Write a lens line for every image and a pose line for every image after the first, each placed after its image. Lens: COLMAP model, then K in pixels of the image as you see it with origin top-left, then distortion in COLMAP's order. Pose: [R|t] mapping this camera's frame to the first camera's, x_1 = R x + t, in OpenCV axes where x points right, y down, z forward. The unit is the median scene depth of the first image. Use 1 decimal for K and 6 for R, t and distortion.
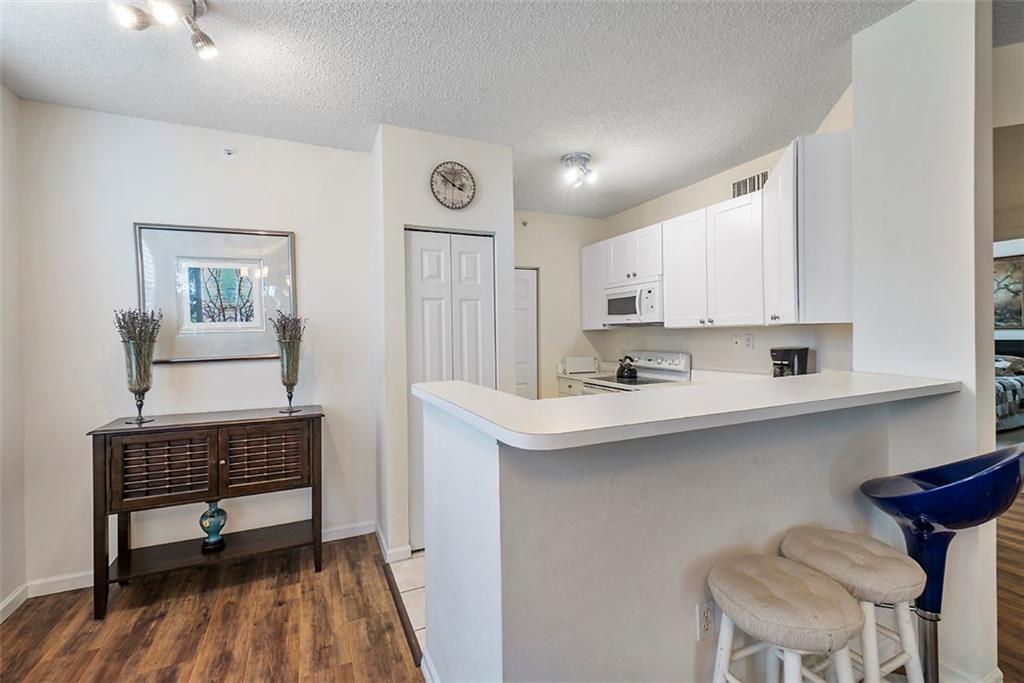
lens RADIAL K [[450.6, 0, 512.0], [0, 450.6, 341.5], [0, 0, 1]] dist [0.001472, 0.000182]
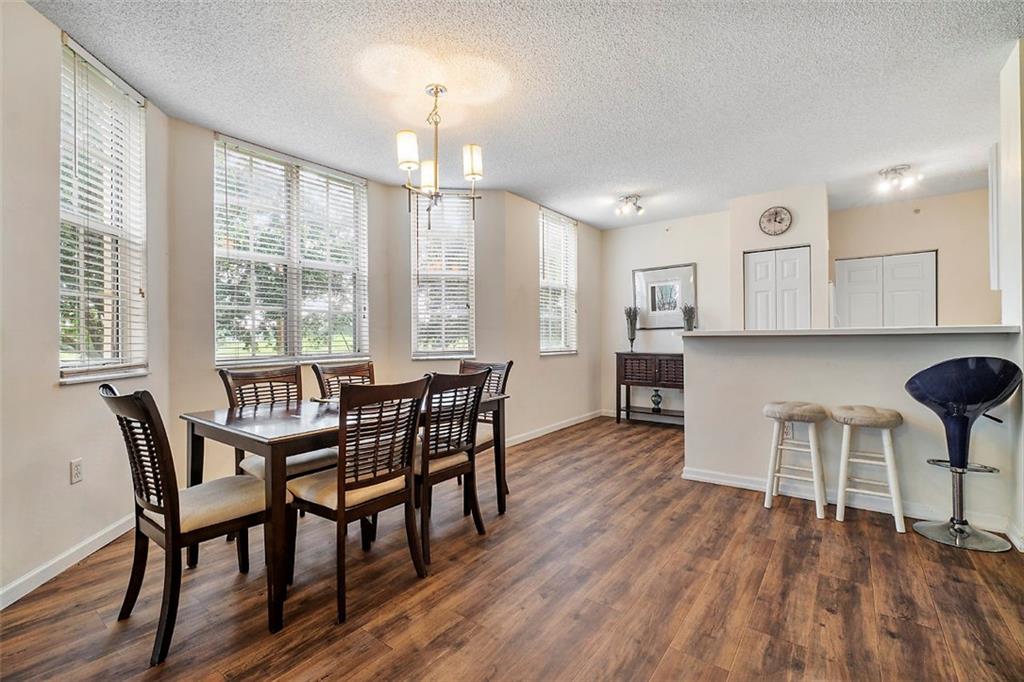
lens RADIAL K [[446.1, 0, 512.0], [0, 446.1, 341.0], [0, 0, 1]] dist [-0.001785, -0.000366]
pose [[0.473743, 0.014929, -0.880537, 0.875615], [-0.009705, 0.999884, 0.011731, 0.083278], [0.880610, 0.002988, 0.473833, -0.632526]]
